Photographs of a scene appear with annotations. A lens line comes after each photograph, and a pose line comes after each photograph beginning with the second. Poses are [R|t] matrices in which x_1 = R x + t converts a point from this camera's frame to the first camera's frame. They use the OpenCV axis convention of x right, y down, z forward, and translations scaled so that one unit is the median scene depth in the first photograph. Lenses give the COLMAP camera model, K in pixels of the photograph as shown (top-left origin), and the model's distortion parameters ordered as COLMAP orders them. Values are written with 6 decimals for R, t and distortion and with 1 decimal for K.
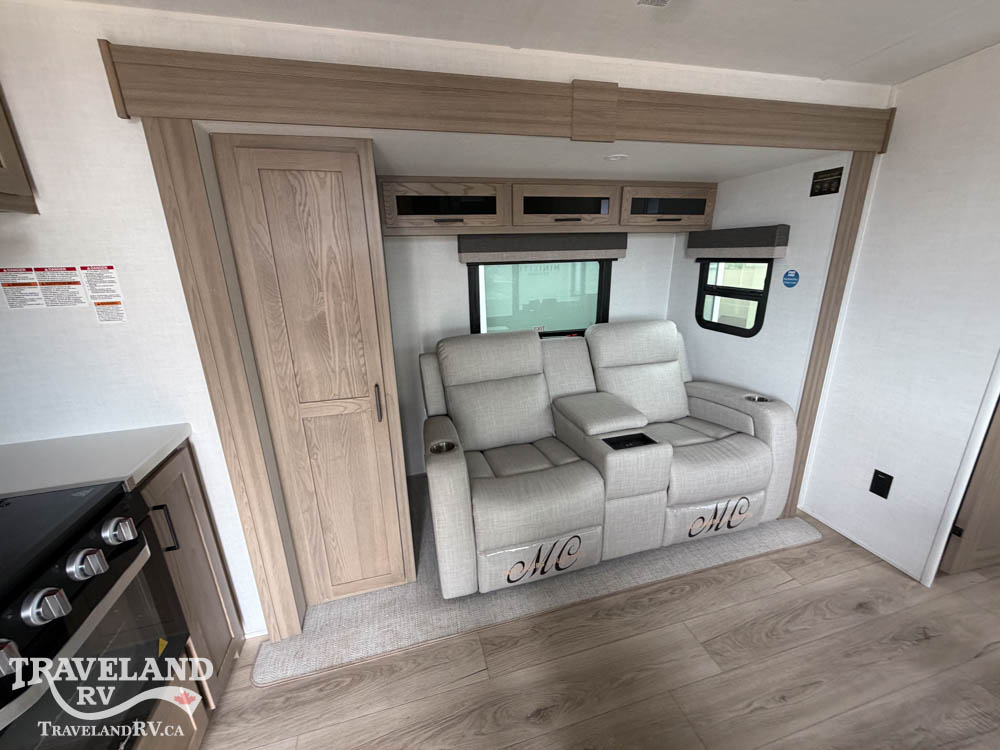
lens RADIAL K [[397.2, 0, 497.1], [0, 397.2, 374.5], [0, 0, 1]] dist [-0.001883, 0.000220]
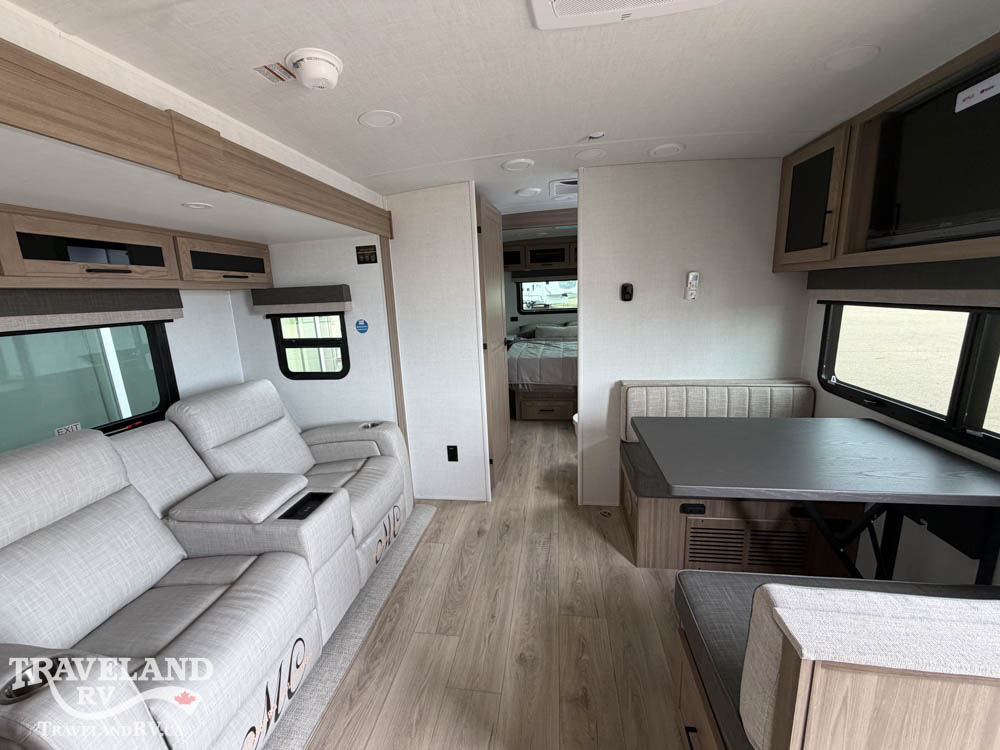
lens RADIAL K [[397.2, 0, 497.1], [0, 397.2, 374.5], [0, 0, 1]] dist [-0.001883, 0.000220]
pose [[0.403001, -0.178903, 0.897543, -0.236852], [0.299065, 0.952612, 0.055598, -0.037710], [-0.864957, 0.246018, 0.437407, 0.117542]]
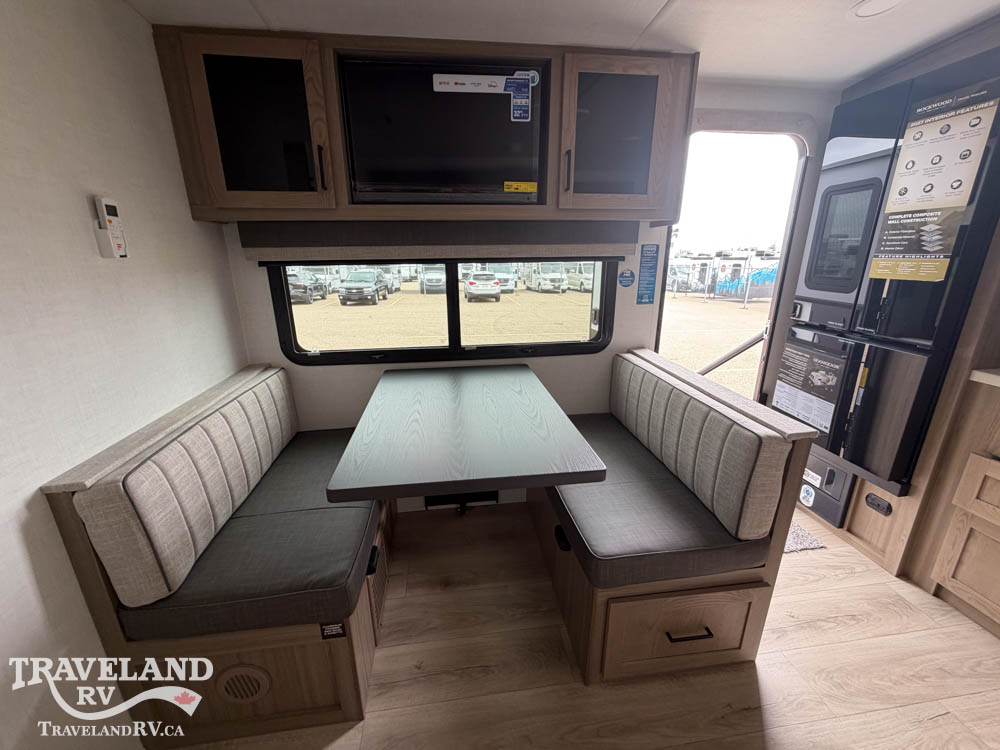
lens RADIAL K [[397.2, 0, 497.1], [0, 397.2, 374.5], [0, 0, 1]] dist [-0.001883, 0.000220]
pose [[-0.990310, -0.002119, 0.138862, 0.474056], [0.075800, 0.829567, 0.553238, -0.142620], [-0.116367, 0.558403, -0.821368, 0.562481]]
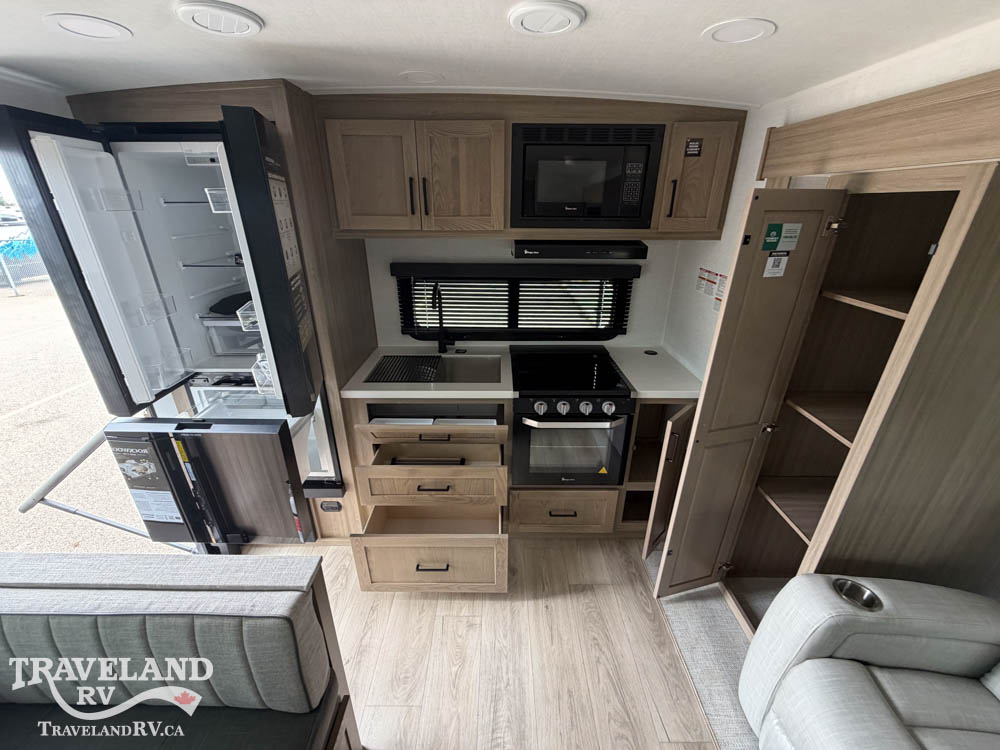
lens RADIAL K [[397.2, 0, 497.1], [0, 397.2, 374.5], [0, 0, 1]] dist [-0.001883, 0.000220]
pose [[-0.263319, 0.404053, -0.876016, 0.406295], [-0.277354, 0.838017, 0.469896, -0.243357], [0.923979, 0.366699, -0.108600, 0.280481]]
